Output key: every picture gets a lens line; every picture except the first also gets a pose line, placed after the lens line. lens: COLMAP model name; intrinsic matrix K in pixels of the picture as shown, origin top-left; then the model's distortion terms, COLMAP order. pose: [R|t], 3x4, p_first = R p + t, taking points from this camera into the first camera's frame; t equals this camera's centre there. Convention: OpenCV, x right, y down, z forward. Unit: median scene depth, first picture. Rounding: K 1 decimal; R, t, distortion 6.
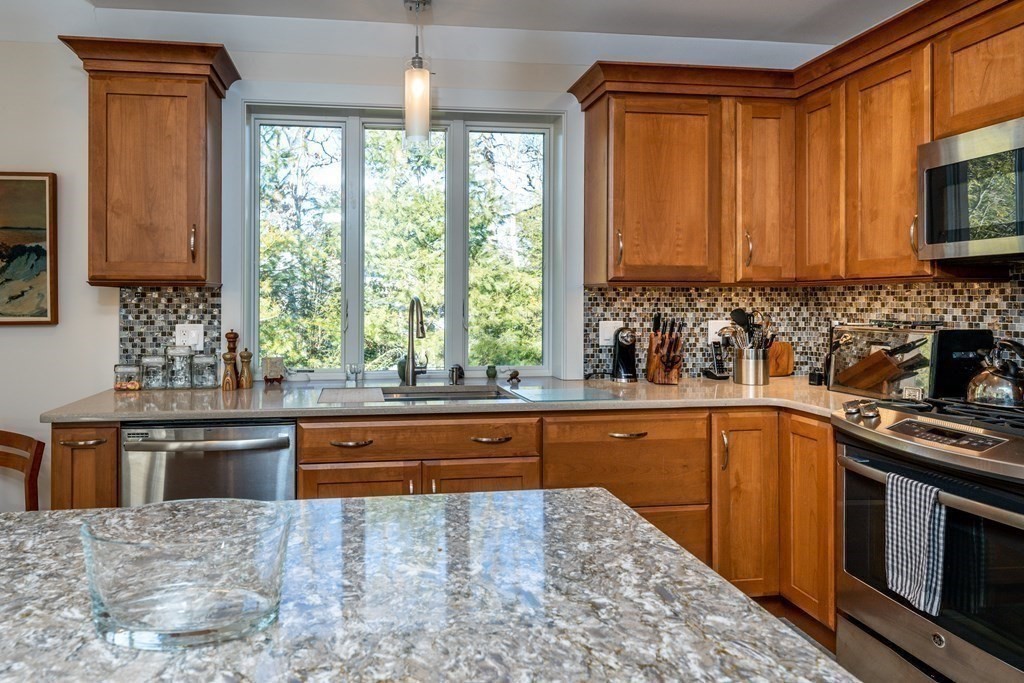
lens RADIAL K [[586.5, 0, 483.4], [0, 586.5, 305.2], [0, 0, 1]] dist [0.020979, 0.000882]
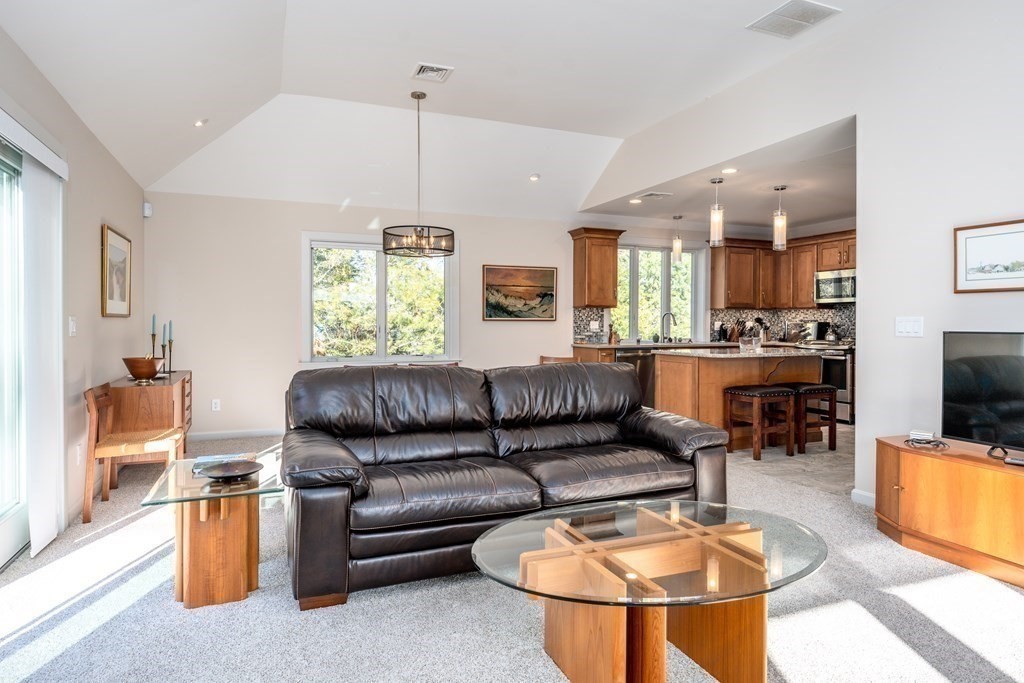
lens RADIAL K [[586.5, 0, 511.8], [0, 586.5, 335.6], [0, 0, 1]] dist [0.020979, 0.000882]
pose [[0.963374, -0.001176, 0.268158, -1.678188], [-0.000202, 0.999987, 0.005113, 0.089010], [-0.268160, -0.004980, 0.963361, -1.653261]]
